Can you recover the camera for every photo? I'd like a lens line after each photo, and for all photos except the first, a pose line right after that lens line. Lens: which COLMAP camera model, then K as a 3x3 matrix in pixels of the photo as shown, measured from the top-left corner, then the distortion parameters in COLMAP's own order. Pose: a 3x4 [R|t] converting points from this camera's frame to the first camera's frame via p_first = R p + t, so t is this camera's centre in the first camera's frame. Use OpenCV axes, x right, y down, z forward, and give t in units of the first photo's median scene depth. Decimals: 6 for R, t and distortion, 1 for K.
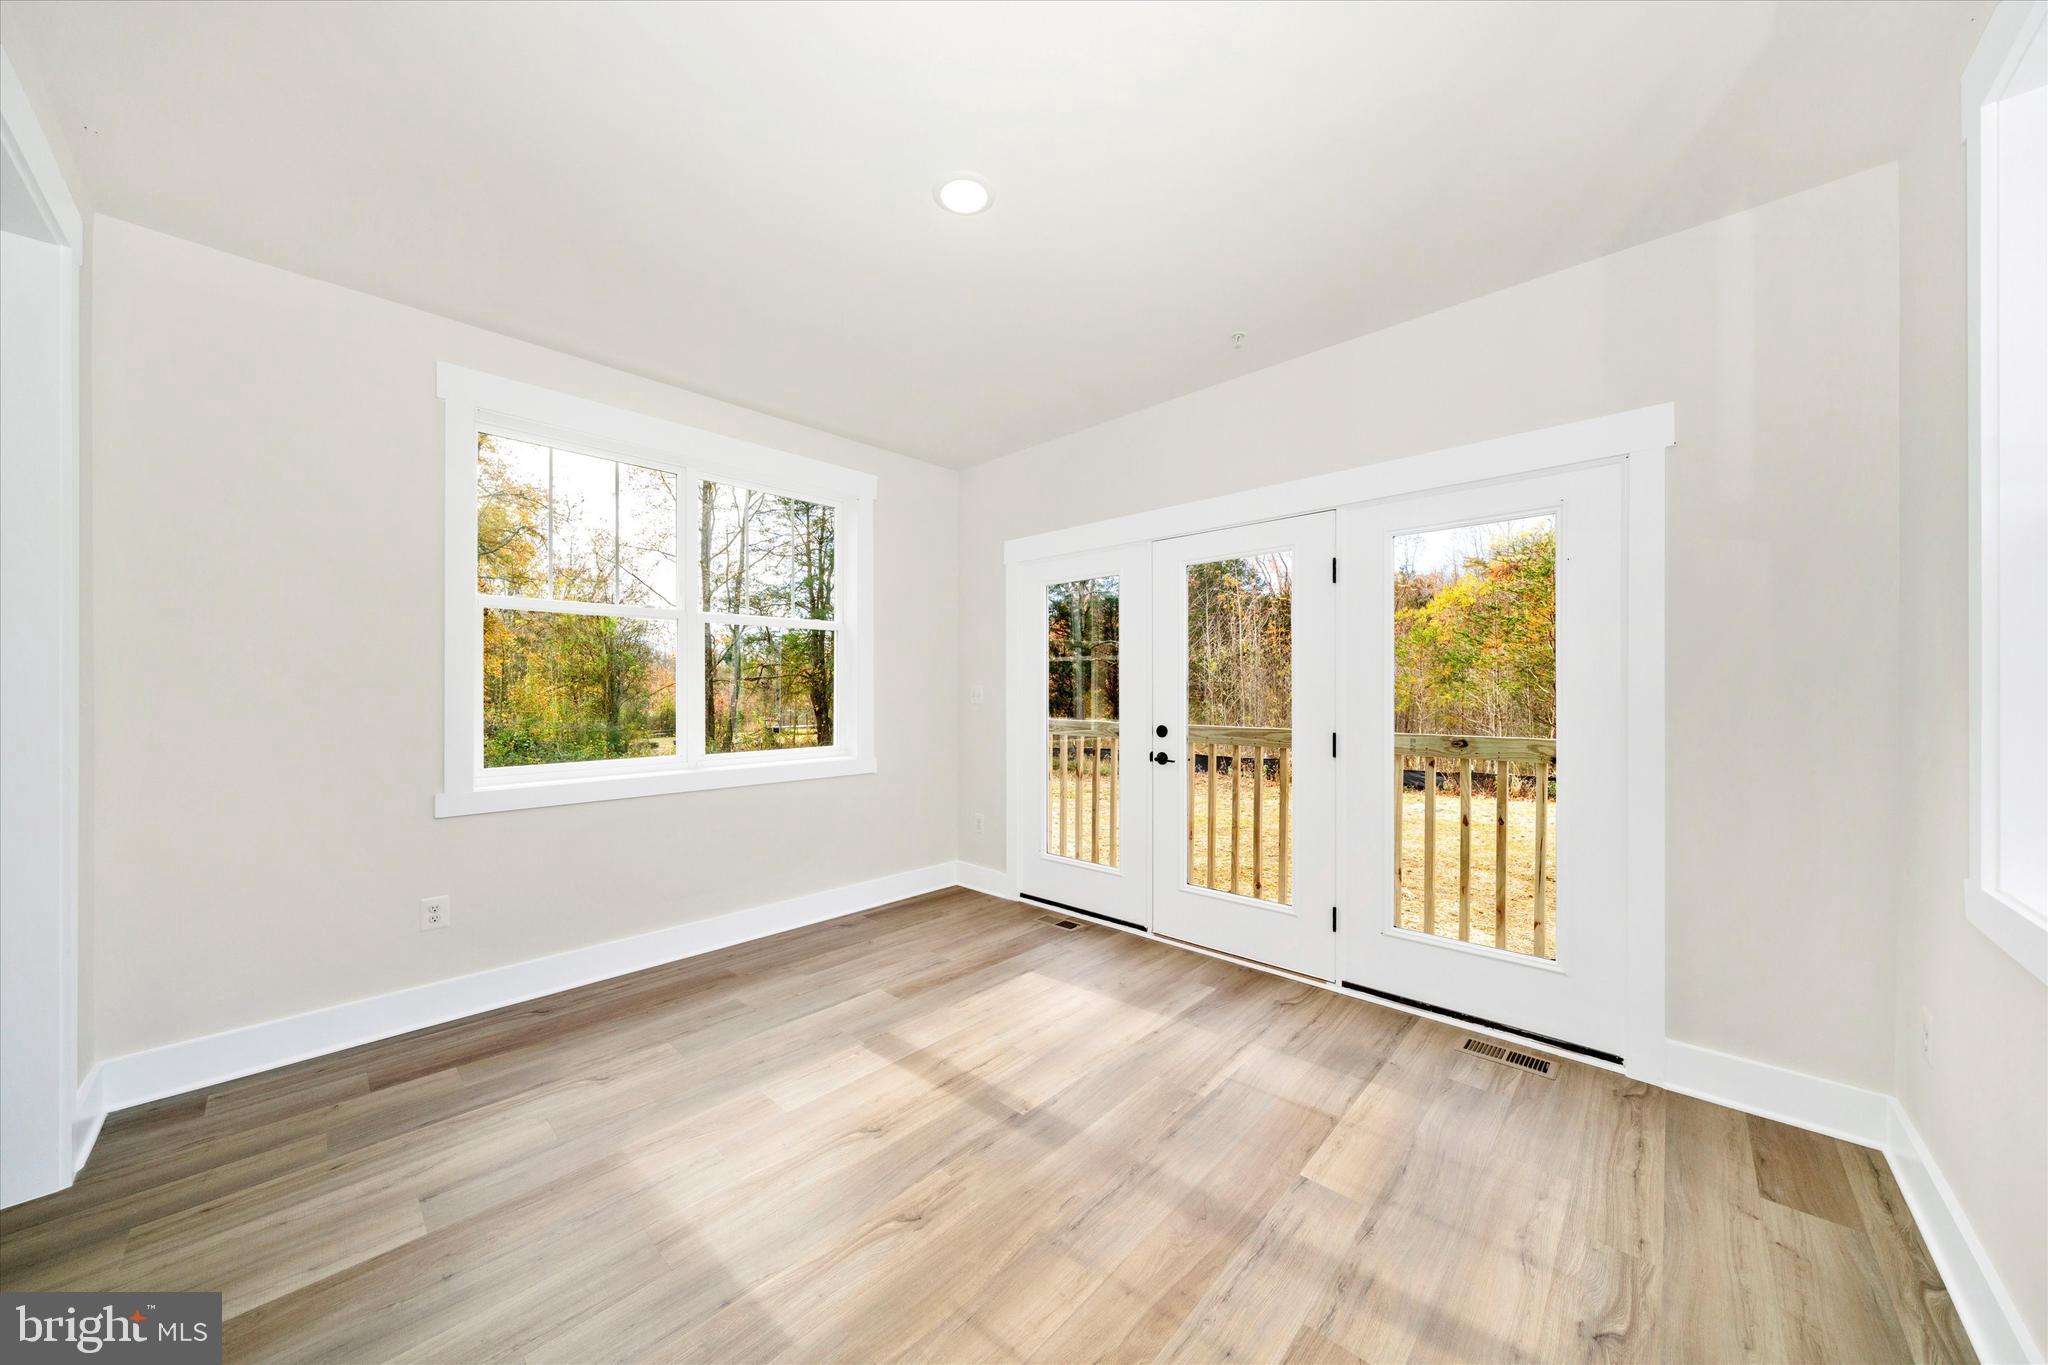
lens RADIAL K [[703.5, 0, 1016.0], [0, 703.5, 688.4], [0, 0, 1]] dist [0.001383, 0.000056]
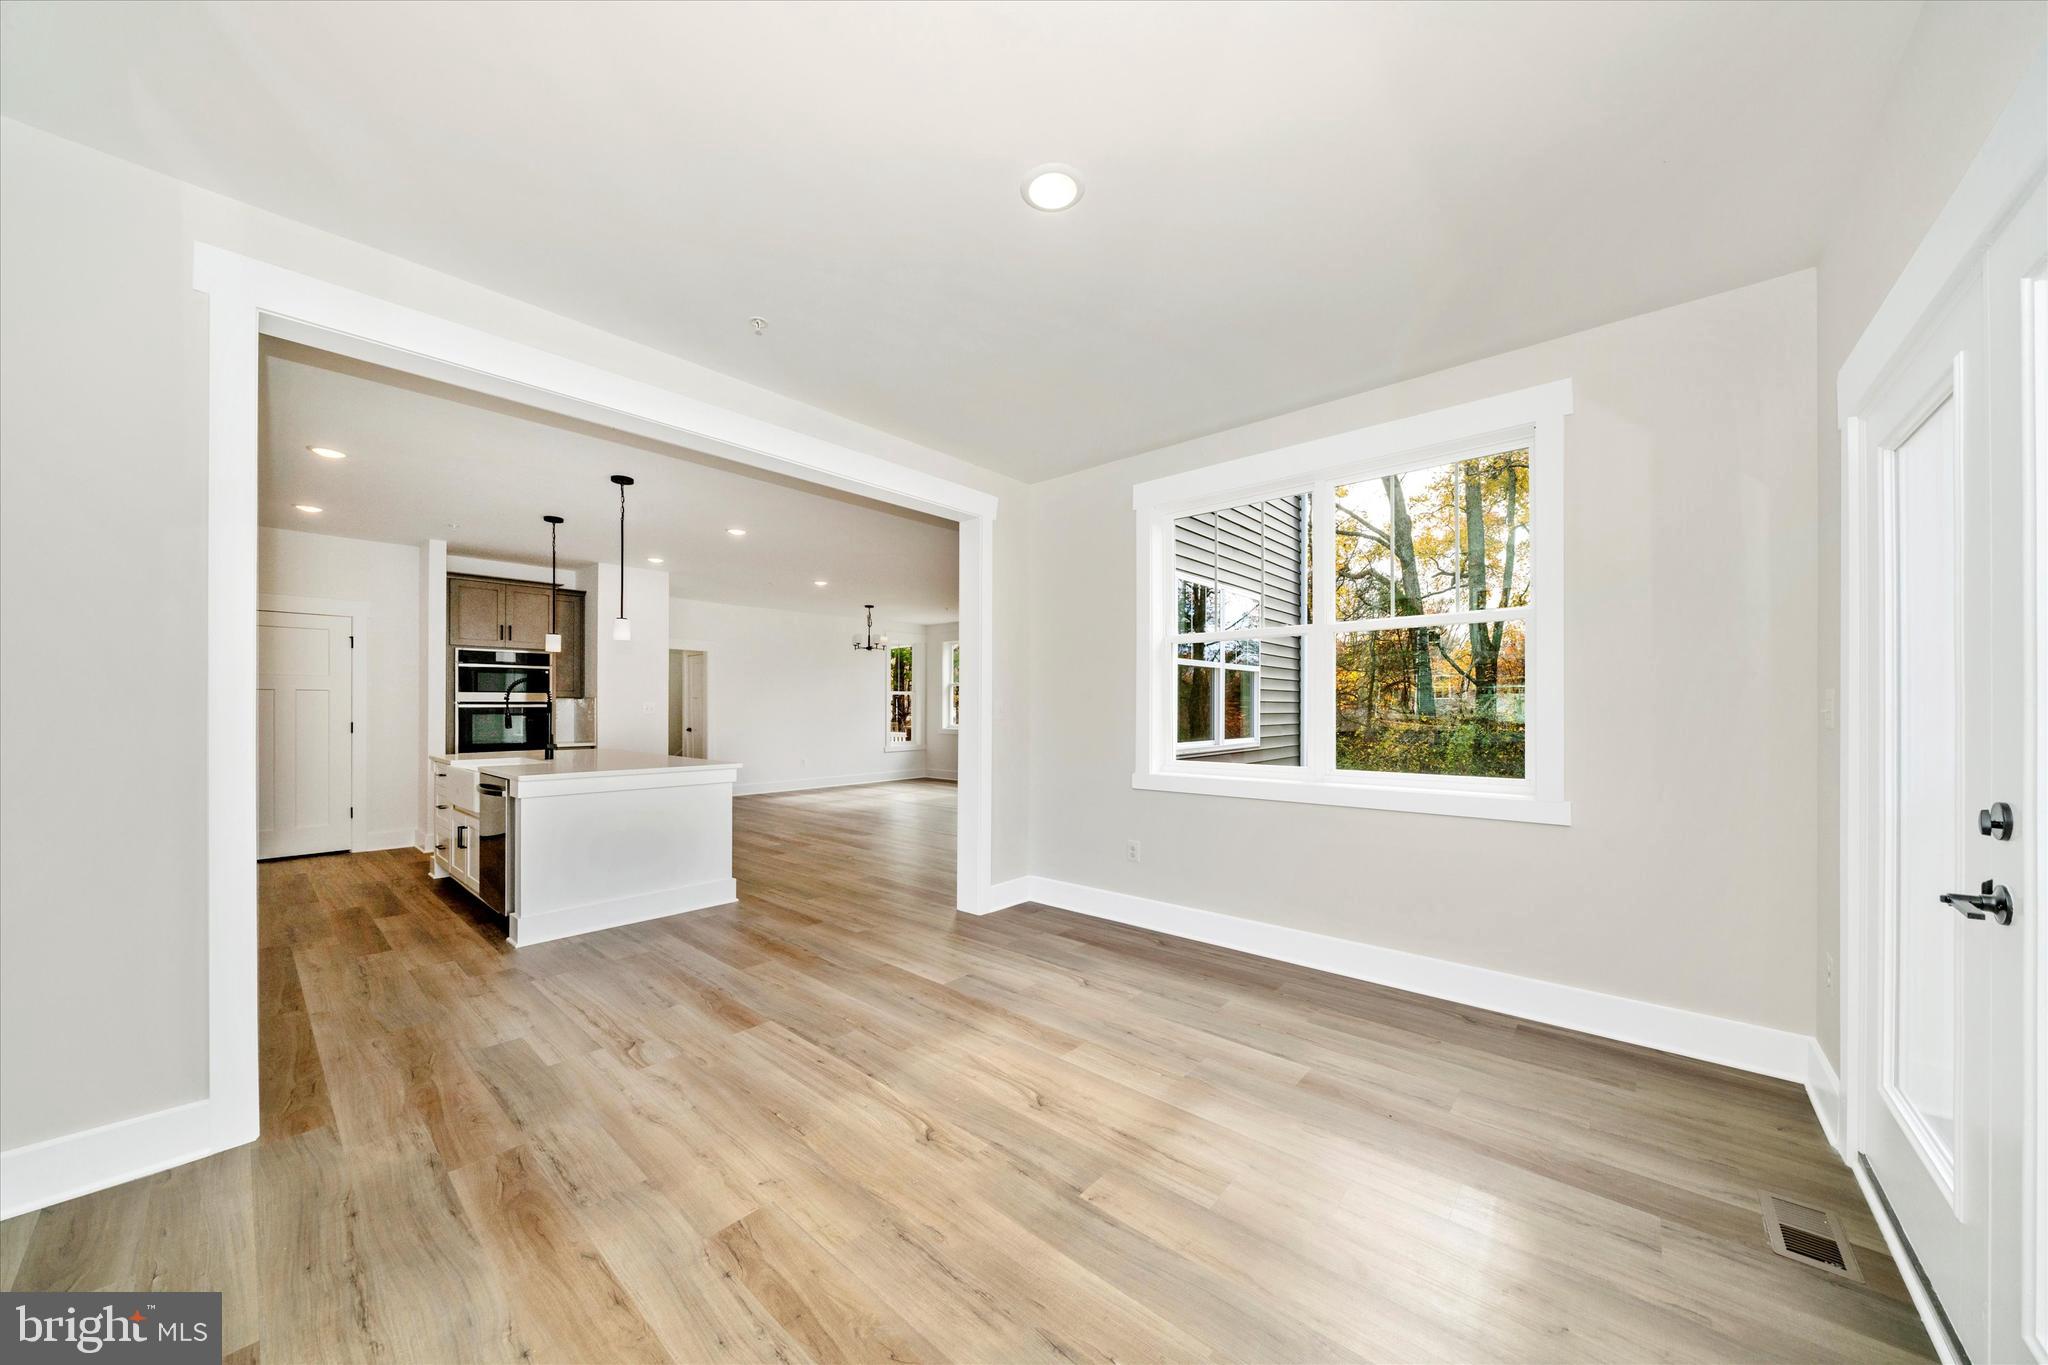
lens RADIAL K [[703.5, 0, 1019.4], [0, 703.5, 704.5], [0, 0, 1]] dist [0.001383, 0.000056]
pose [[0.031884, -0.003961, -0.999484, 0.658590], [0.006477, 0.999972, -0.003756, 0.007228], [0.999471, -0.006354, 0.031908, 0.686532]]
